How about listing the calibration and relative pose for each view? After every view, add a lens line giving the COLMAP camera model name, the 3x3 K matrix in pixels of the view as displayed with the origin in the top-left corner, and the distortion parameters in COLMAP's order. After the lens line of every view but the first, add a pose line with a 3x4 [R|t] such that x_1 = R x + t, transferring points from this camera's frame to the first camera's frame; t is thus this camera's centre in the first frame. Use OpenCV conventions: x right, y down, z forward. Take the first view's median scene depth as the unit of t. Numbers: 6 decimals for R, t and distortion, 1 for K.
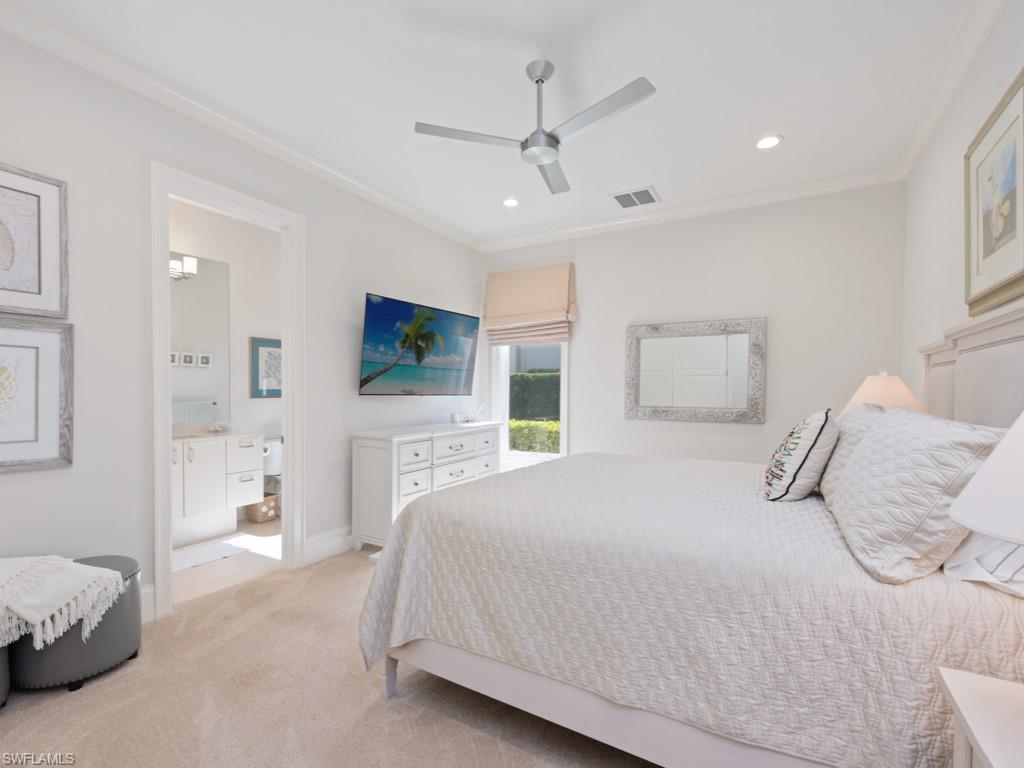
lens RADIAL K [[469.5, 0, 510.1], [0, 469.5, 398.7], [0, 0, 1]] dist [0.004162, 0.000830]
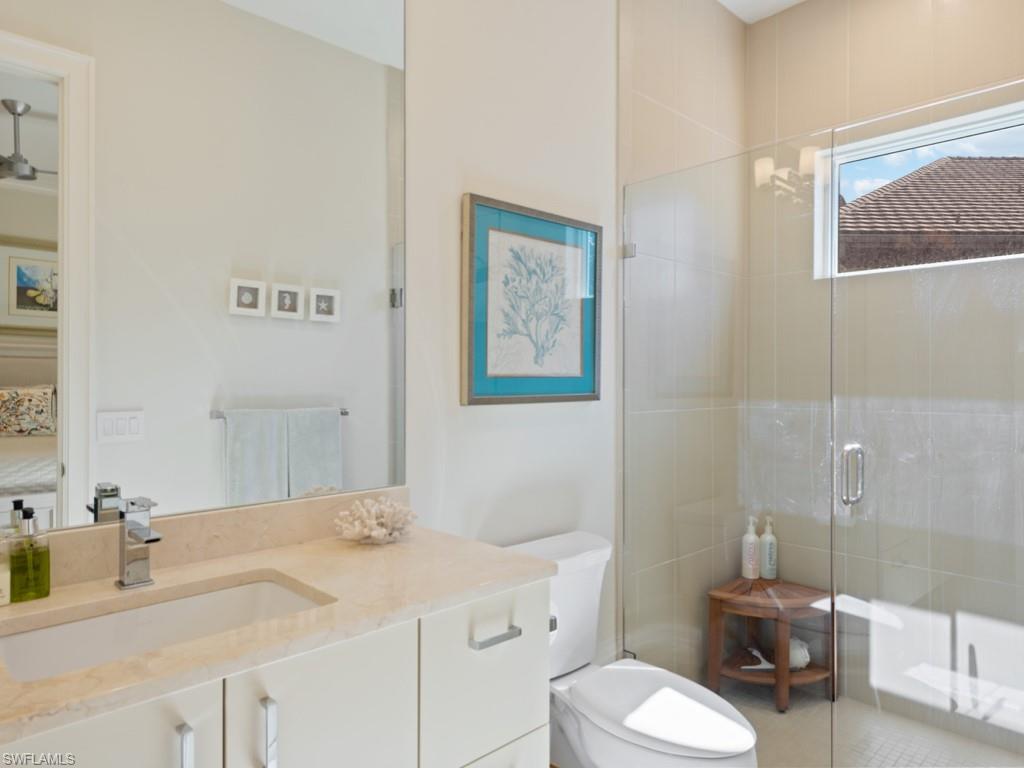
lens RADIAL K [[682.1, 0, 513.6], [0, 682.1, 381.0], [0, 0, 1]] dist [0.028290, 0.000076]
pose [[0.955881, -0.000387, -0.293754, -0.380052], [-0.005288, 0.999814, -0.018522, -0.008068], [0.293707, 0.019258, 0.955702, 0.577650]]
